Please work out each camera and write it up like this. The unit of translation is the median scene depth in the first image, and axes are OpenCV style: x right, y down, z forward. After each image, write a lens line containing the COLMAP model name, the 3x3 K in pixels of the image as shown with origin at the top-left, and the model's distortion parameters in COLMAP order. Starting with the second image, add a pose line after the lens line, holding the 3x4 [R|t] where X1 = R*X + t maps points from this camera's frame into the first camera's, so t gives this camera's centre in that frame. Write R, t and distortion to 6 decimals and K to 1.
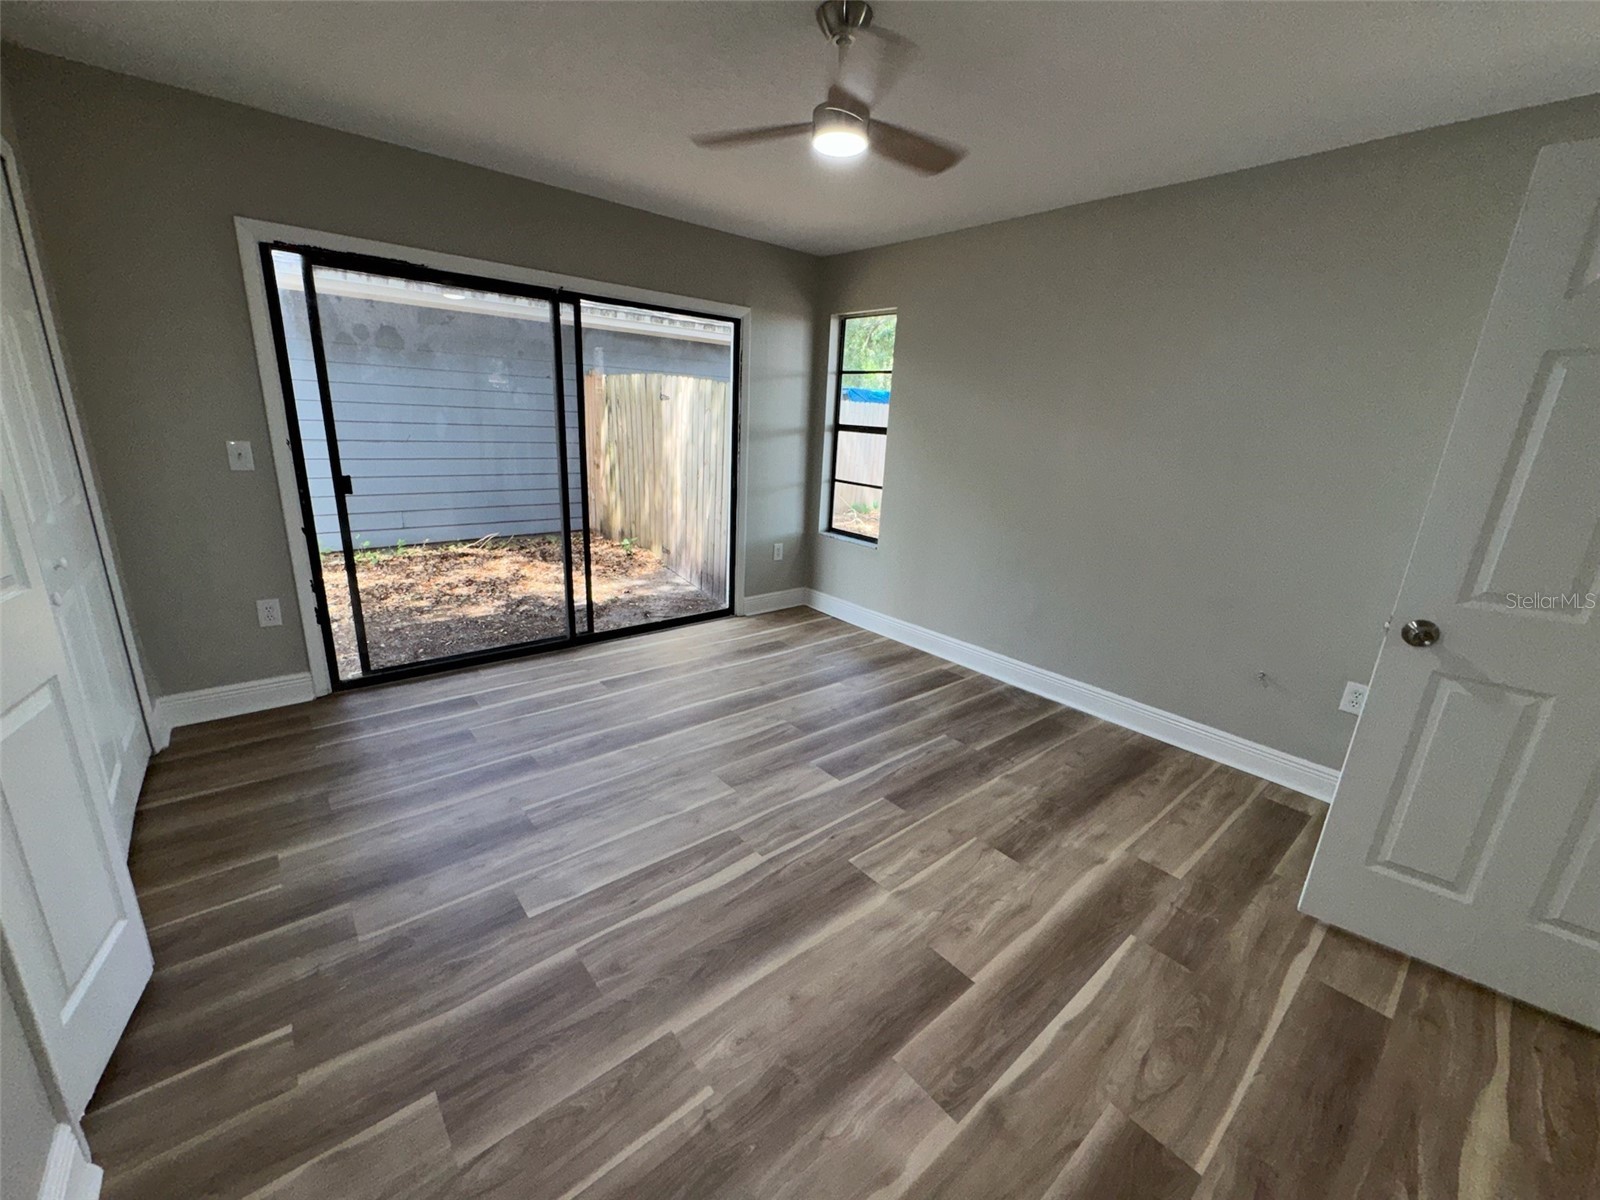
lens RADIAL K [[641.6, 0, 798.6], [0, 641.6, 598.5], [0, 0, 1]] dist [-0.001798, -0.000435]
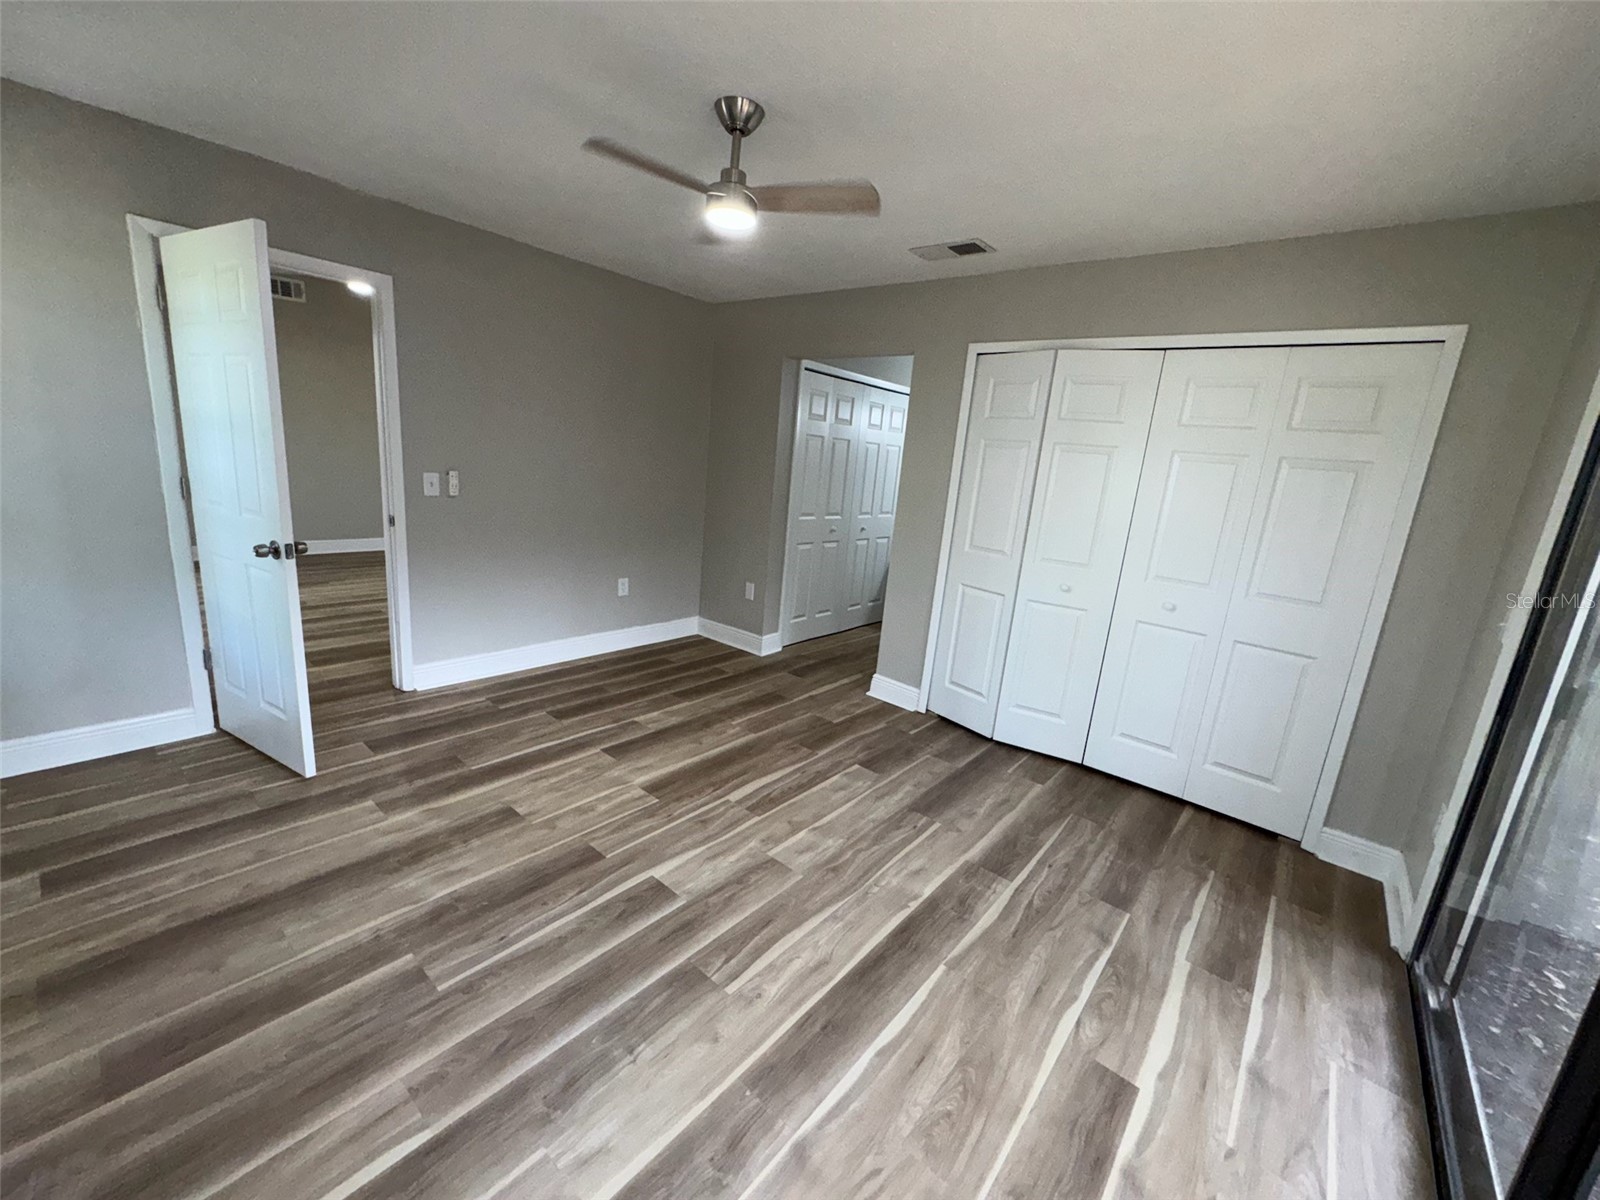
lens RADIAL K [[641.6, 0, 798.8], [0, 641.6, 604.8], [0, 0, 1]] dist [-0.001798, -0.000435]
pose [[-0.977051, -0.093330, -0.191471, 0.081184], [-0.174381, 0.866683, 0.467389, -0.525043], [0.122323, 0.490052, -0.863068, 1.813902]]
